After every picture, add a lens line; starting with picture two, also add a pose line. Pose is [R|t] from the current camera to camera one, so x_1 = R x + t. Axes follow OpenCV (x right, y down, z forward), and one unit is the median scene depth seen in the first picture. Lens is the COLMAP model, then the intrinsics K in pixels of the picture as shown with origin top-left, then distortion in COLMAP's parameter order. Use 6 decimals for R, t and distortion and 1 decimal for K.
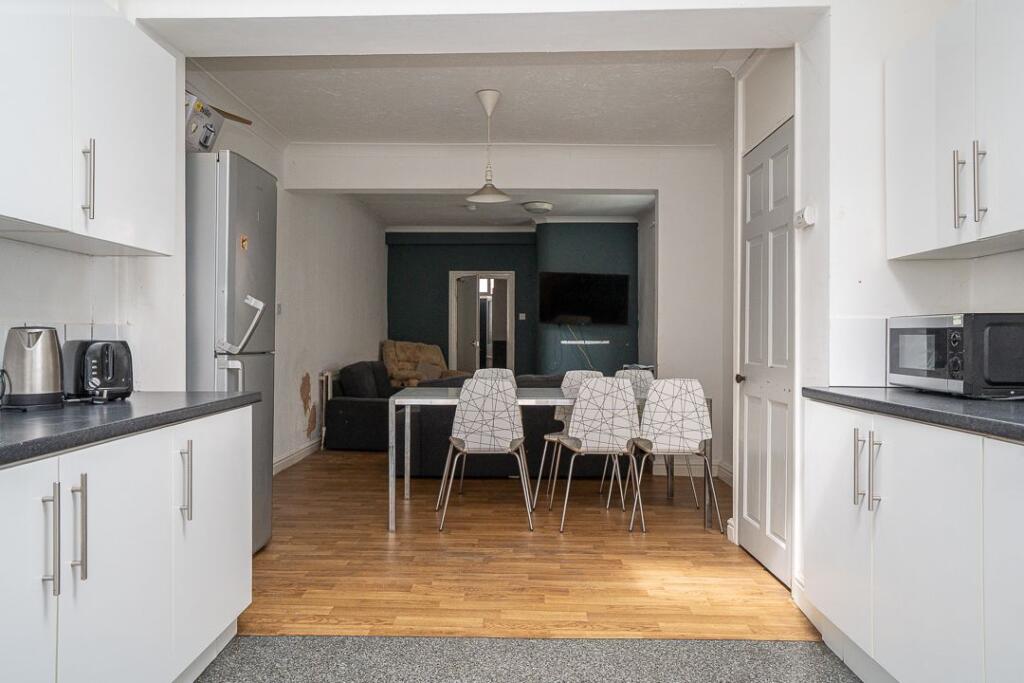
lens RADIAL K [[717.9, 0, 512.6], [0, 717.9, 341.4], [0, 0, 1]] dist [0.000793, -0.000029]
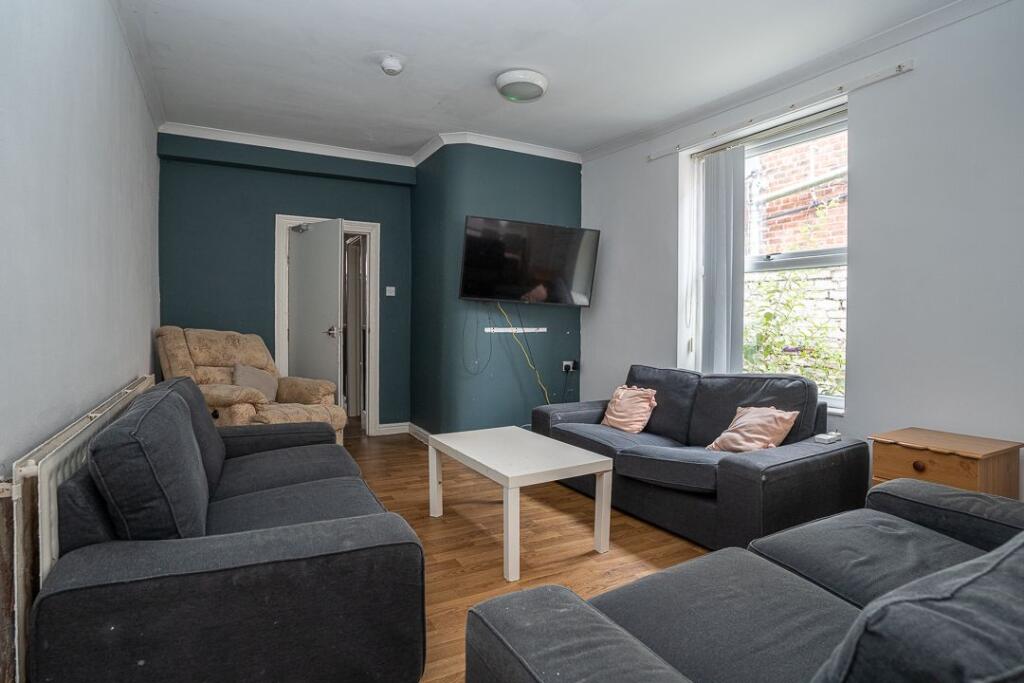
lens RADIAL K [[532.6, 0, 508.7], [0, 532.6, 336.6], [0, 0, 1]] dist [-0.028070, 0.000426]
pose [[0.879613, -0.009900, 0.475588, -0.140862], [-0.002781, 0.999659, 0.025953, -0.005297], [-0.475683, -0.024151, 0.879285, 0.544483]]
